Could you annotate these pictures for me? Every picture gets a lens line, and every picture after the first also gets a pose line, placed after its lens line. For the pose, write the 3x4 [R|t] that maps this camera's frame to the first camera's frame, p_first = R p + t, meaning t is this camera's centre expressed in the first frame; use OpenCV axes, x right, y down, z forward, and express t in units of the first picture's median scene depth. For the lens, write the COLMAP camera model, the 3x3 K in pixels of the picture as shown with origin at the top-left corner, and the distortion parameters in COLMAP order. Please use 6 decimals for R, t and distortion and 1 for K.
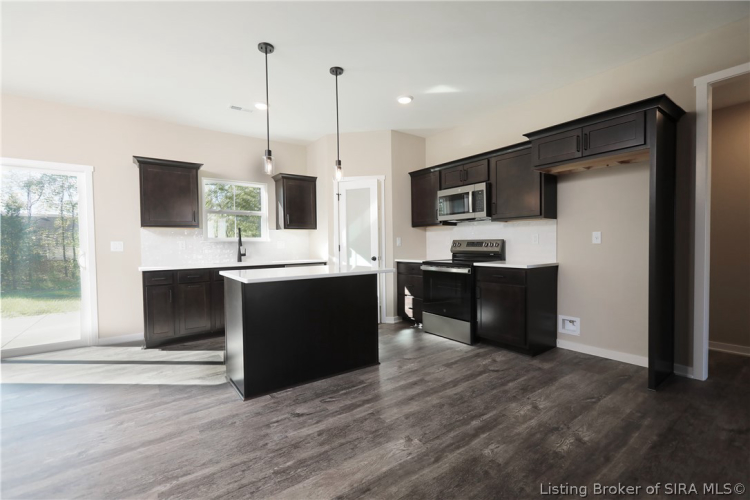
lens RADIAL K [[328.7, 0, 375.0], [0, 328.7, 250.6], [0, 0, 1]] dist [-0.003136, 0.001867]
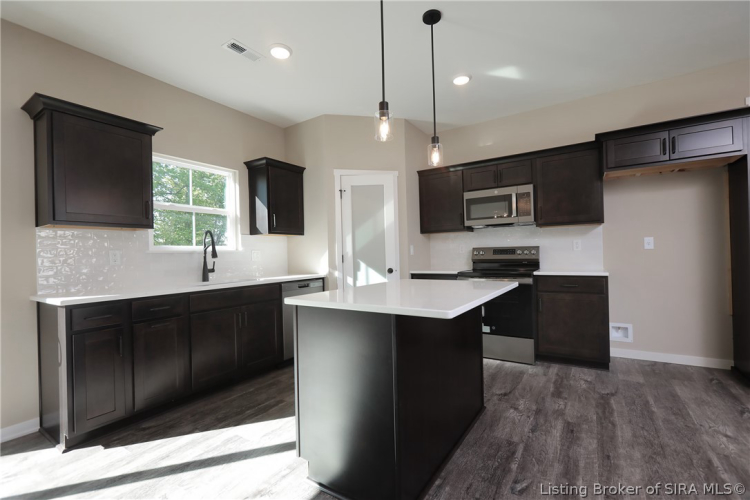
lens RADIAL K [[328.7, 0, 372.5], [0, 328.7, 251.1], [0, 0, 1]] dist [-0.003136, 0.001867]
pose [[0.934515, -0.006950, 0.355857, -0.394516], [0.019407, 0.999317, -0.031446, -0.000059], [-0.355395, 0.036292, 0.934011, 0.292202]]
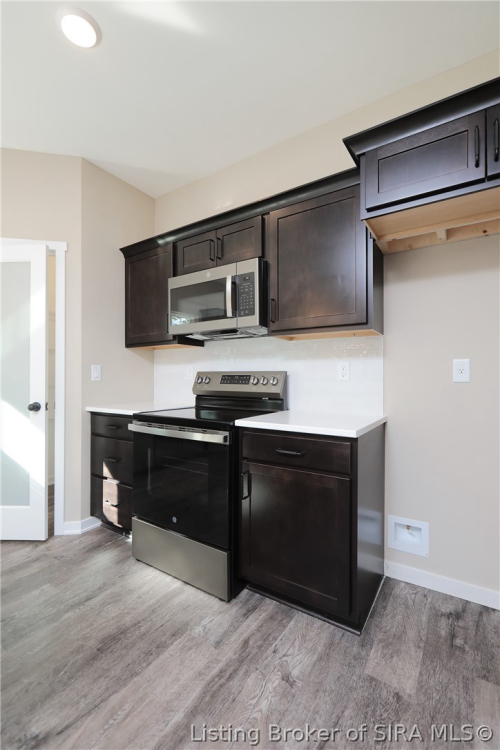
lens RADIAL K [[328.7, 0, 249.9], [0, 328.7, 374.0], [0, 0, 1]] dist [-0.003136, 0.001867]
pose [[0.936665, 0.016428, 0.349842, 0.143959], [-0.005195, 0.999441, -0.033022, -0.011681], [-0.350189, 0.029113, 0.936227, 0.512666]]
